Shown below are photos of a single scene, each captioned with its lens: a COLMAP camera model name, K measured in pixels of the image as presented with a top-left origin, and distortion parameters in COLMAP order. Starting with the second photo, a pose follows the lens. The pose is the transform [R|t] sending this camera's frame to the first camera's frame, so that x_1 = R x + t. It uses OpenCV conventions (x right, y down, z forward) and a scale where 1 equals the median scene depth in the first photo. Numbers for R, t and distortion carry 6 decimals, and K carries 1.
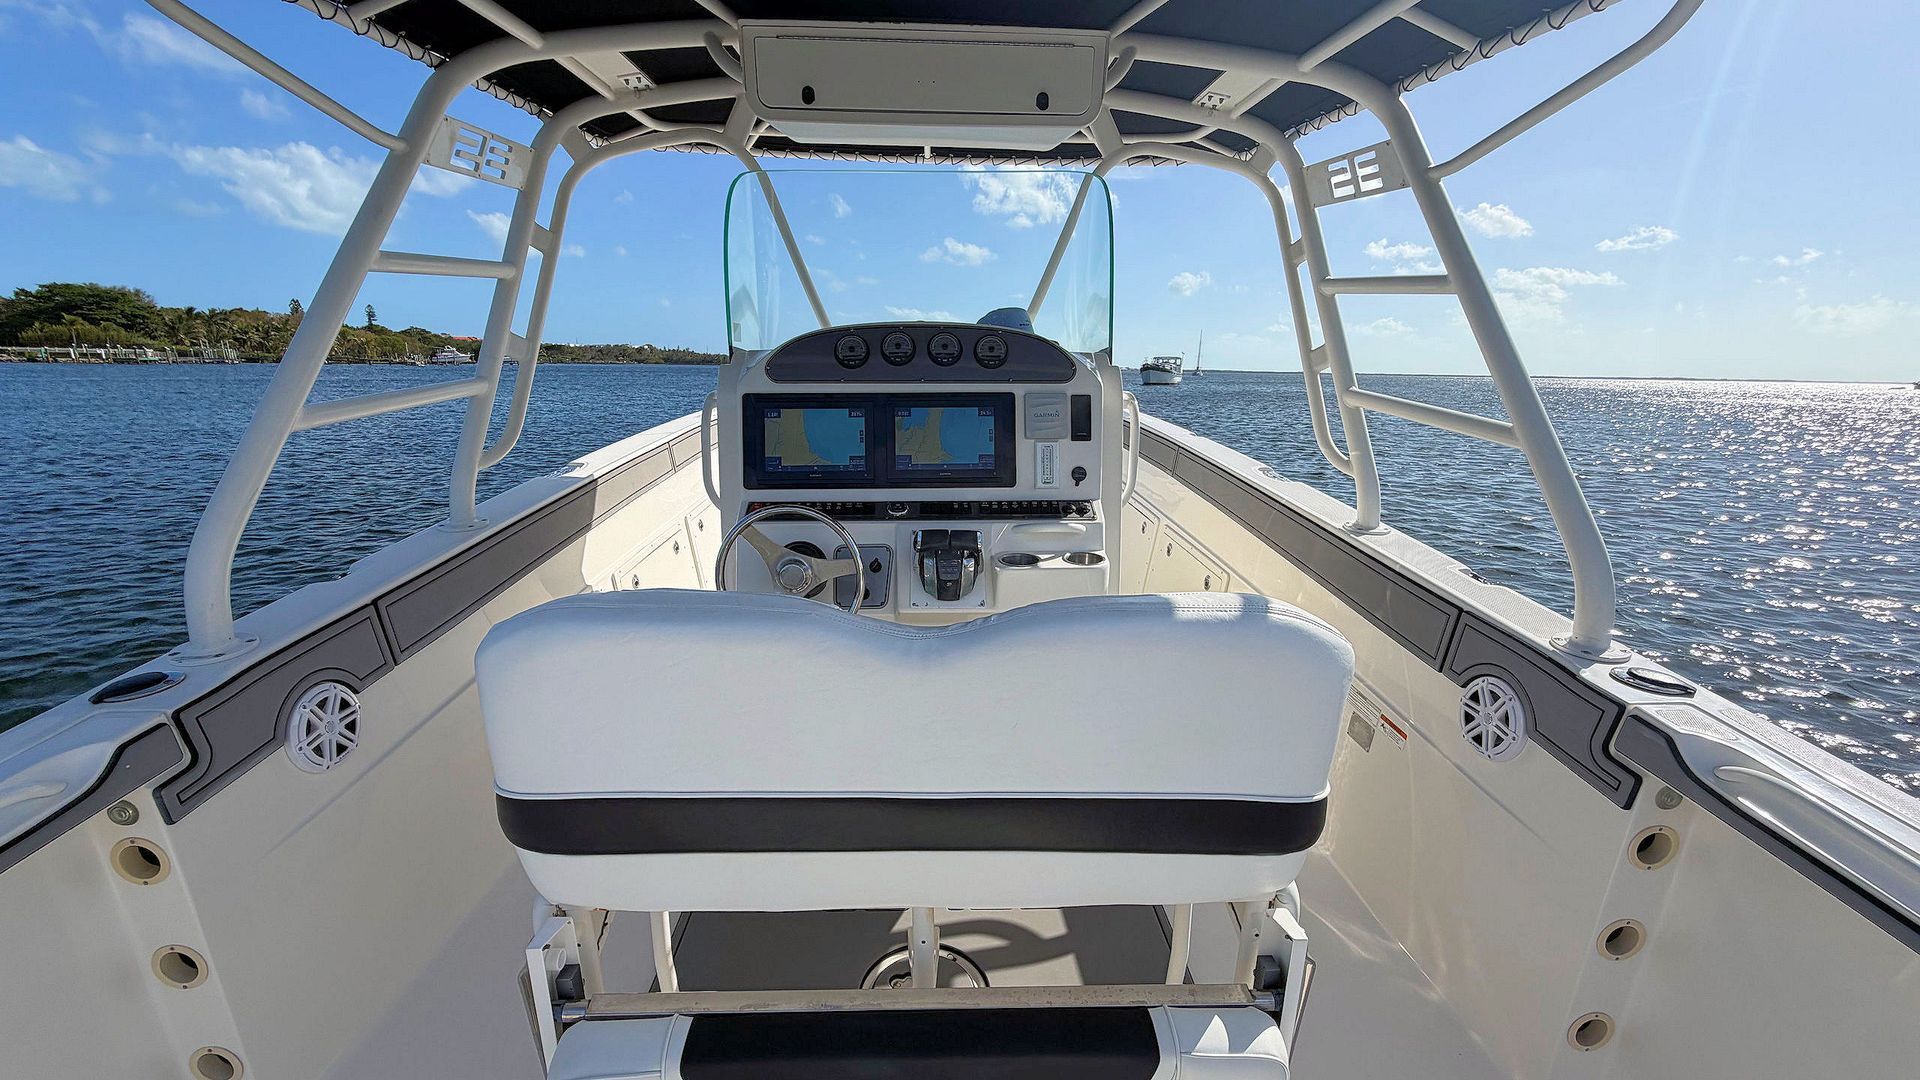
lens RADIAL K [[753.7, 0, 958.7], [0, 753.7, 539.4], [0, 0, 1]] dist [0.002856, 0.000223]
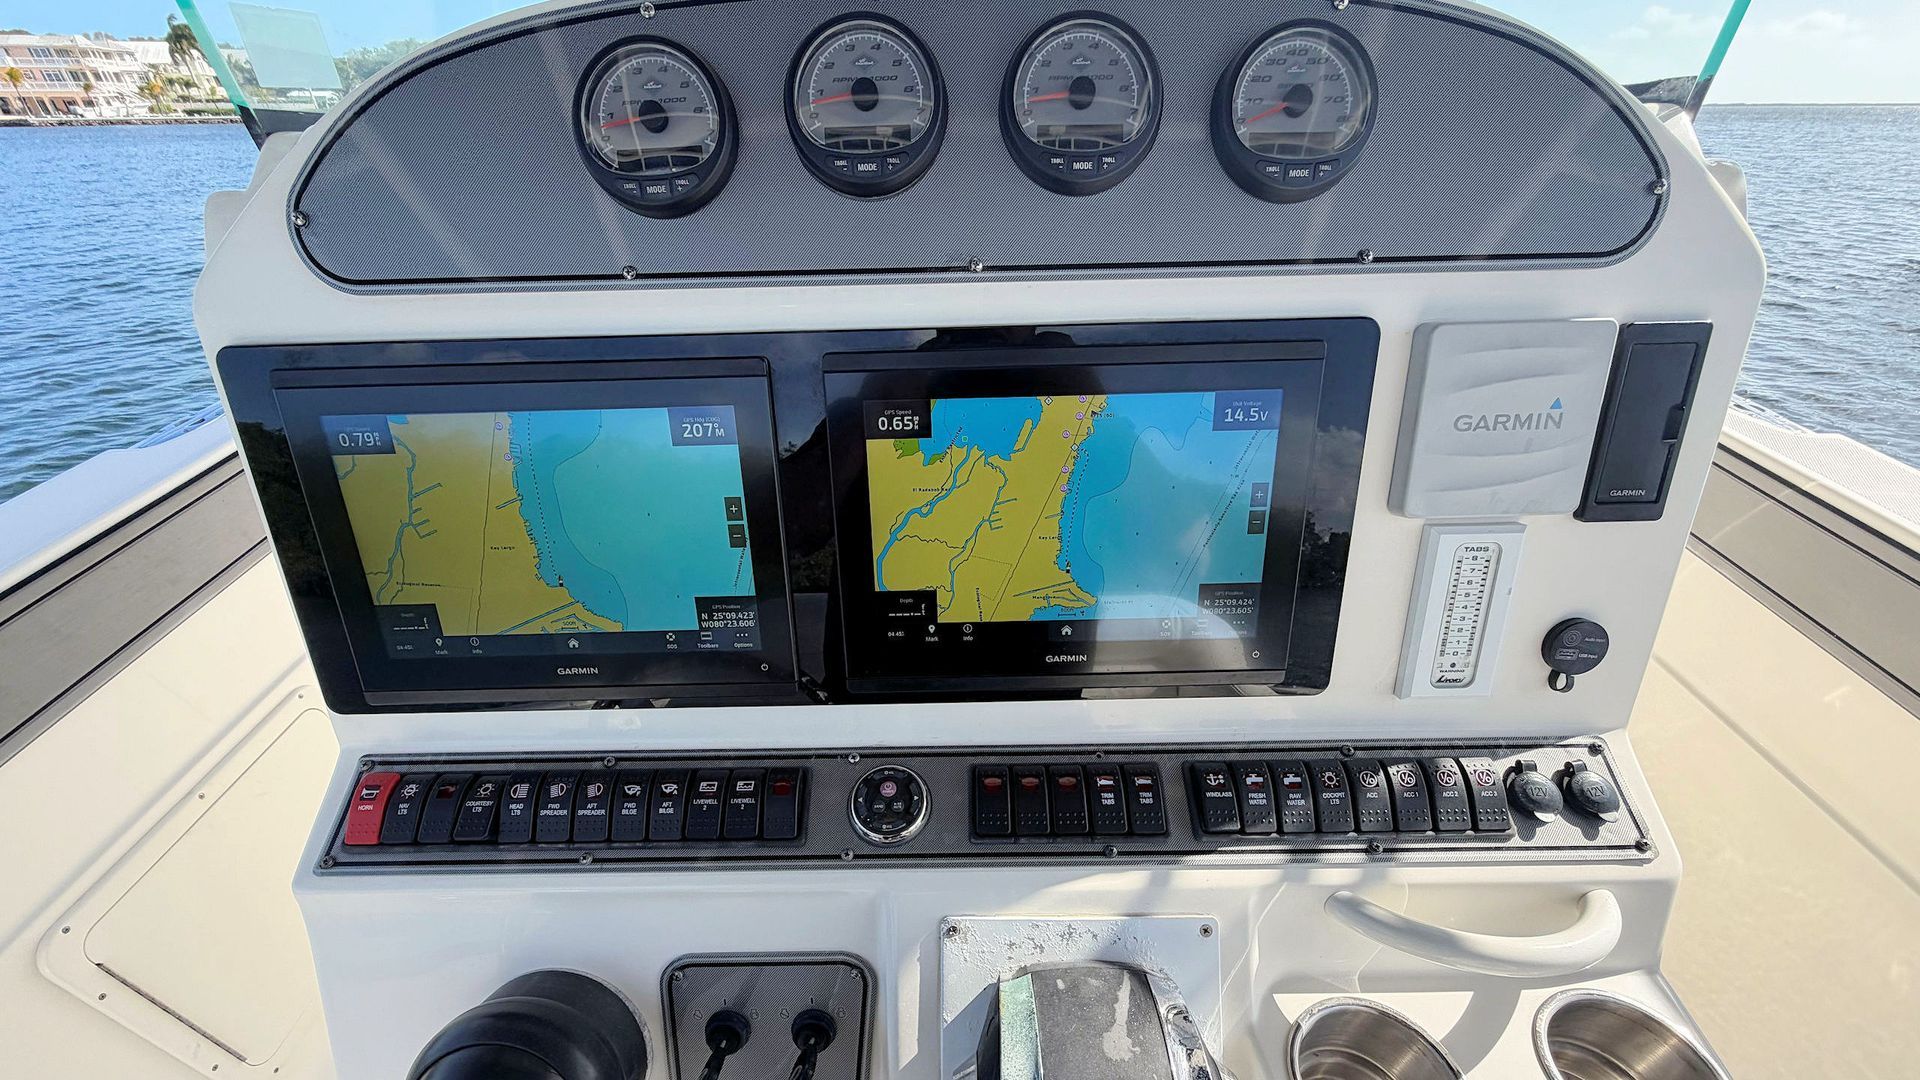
lens RADIAL K [[753.7, 0, 962.1], [0, 753.7, 535.1], [0, 0, 1]] dist [0.002856, 0.000223]
pose [[0.999061, 0.003563, -0.043184, -0.043559], [0.011361, 0.940202, 0.340429, -0.219592], [0.041815, -0.340600, 0.939278, 0.782253]]
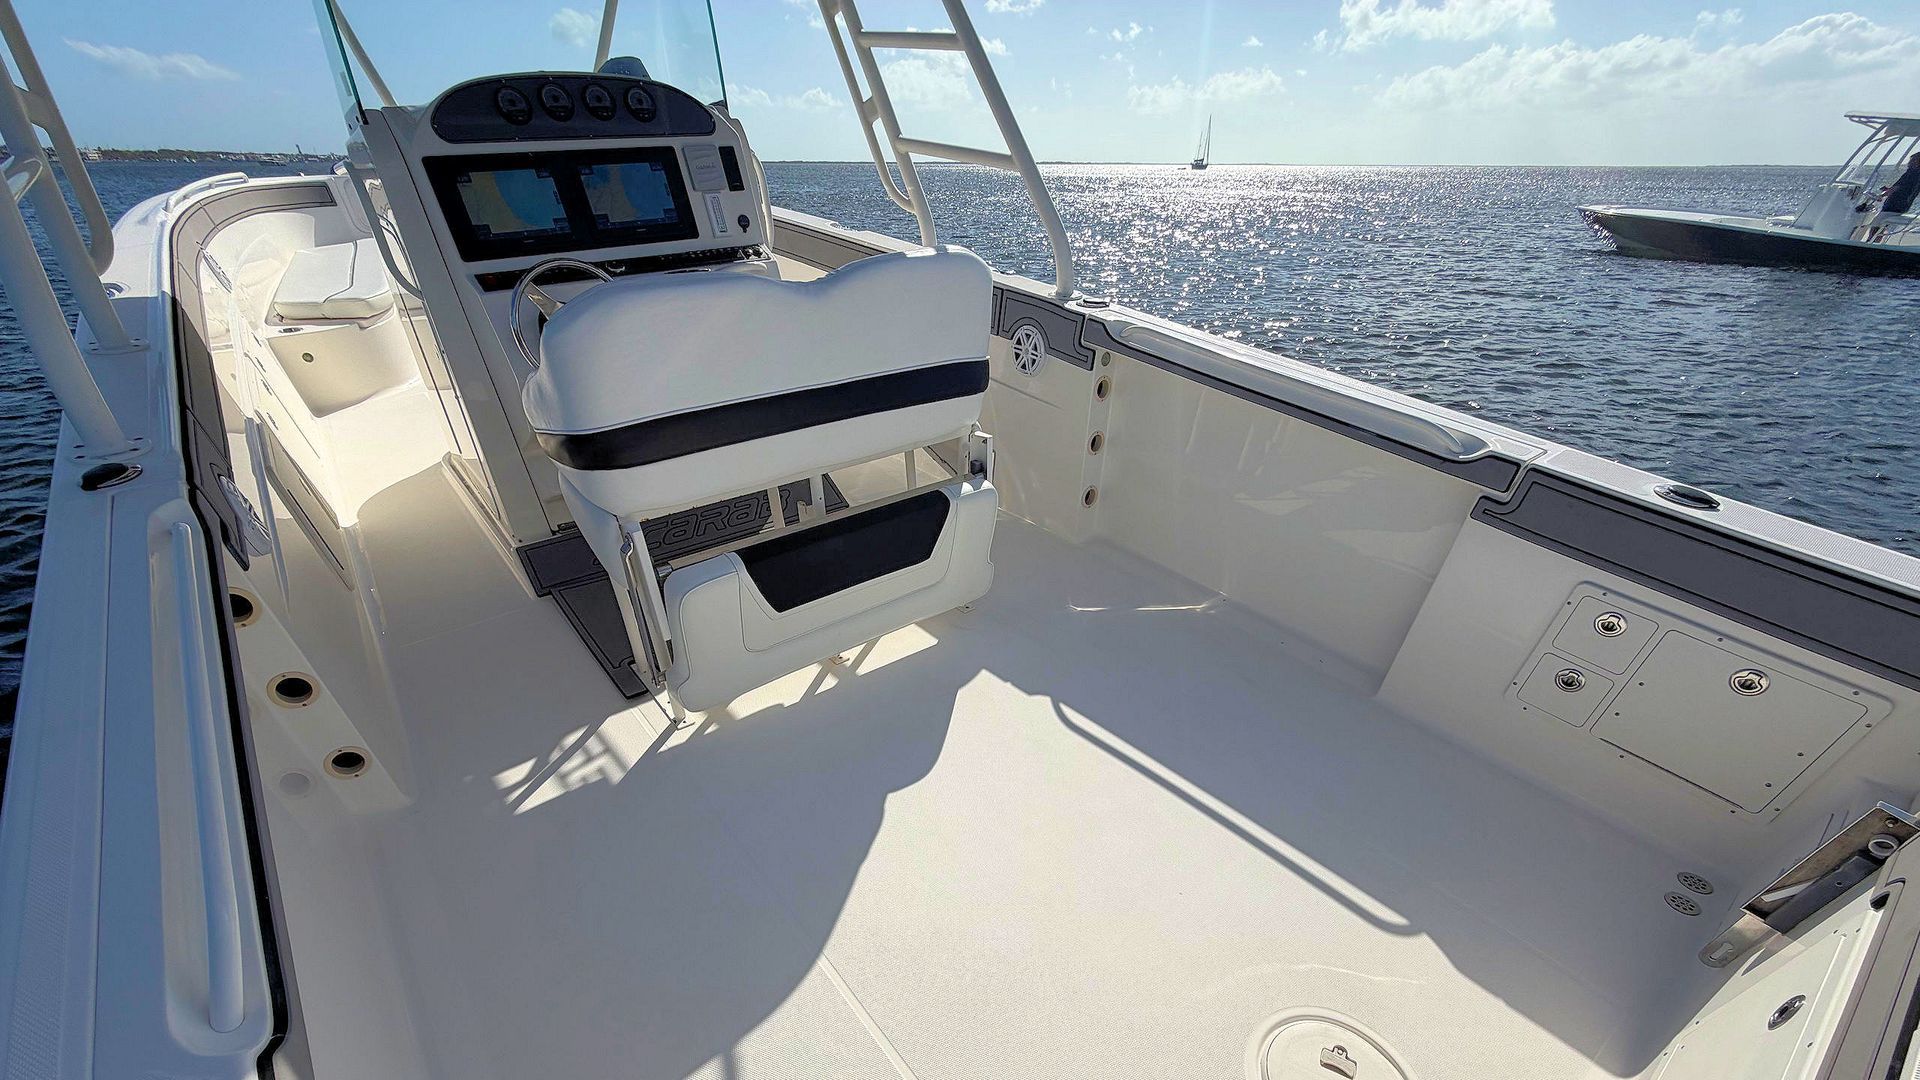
lens RADIAL K [[795.5, 0, 975.9], [0, 795.5, 706.0], [0, 0, 1]] dist [-0.002508, -0.000042]
pose [[0.786406, -0.381639, 0.485713, -0.502954], [0.170080, 0.889697, 0.423689, 0.140637], [-0.593834, -0.250581, 0.764572, -0.456020]]
